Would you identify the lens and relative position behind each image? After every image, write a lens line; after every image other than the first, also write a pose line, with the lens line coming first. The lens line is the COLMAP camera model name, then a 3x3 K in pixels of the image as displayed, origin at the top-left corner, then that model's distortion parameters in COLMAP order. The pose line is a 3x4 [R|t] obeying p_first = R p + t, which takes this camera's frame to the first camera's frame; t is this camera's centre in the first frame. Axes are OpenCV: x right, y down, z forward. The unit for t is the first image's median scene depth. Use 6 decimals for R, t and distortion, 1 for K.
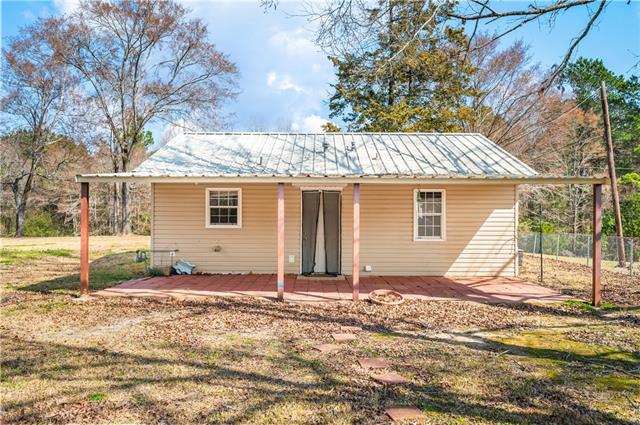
lens RADIAL K [[553.0, 0, 319.9], [0, 553.0, 213.5], [0, 0, 1]] dist [0.001173, 0.000075]
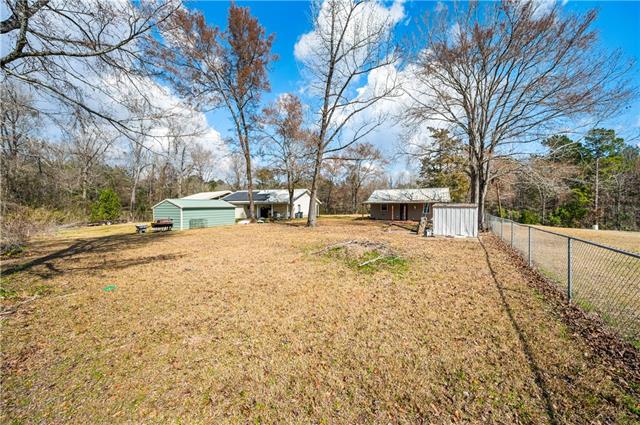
lens RADIAL K [[250.9, 0, 319.7], [0, 250.9, 210.9], [0, 0, 1]] dist [0.002337, 0.000227]
pose [[0.907357, -0.000192, -0.420360, 0.243946], [0.005474, 0.999921, 0.011358, -0.003765], [0.420324, -0.012607, 0.907286, -1.281848]]
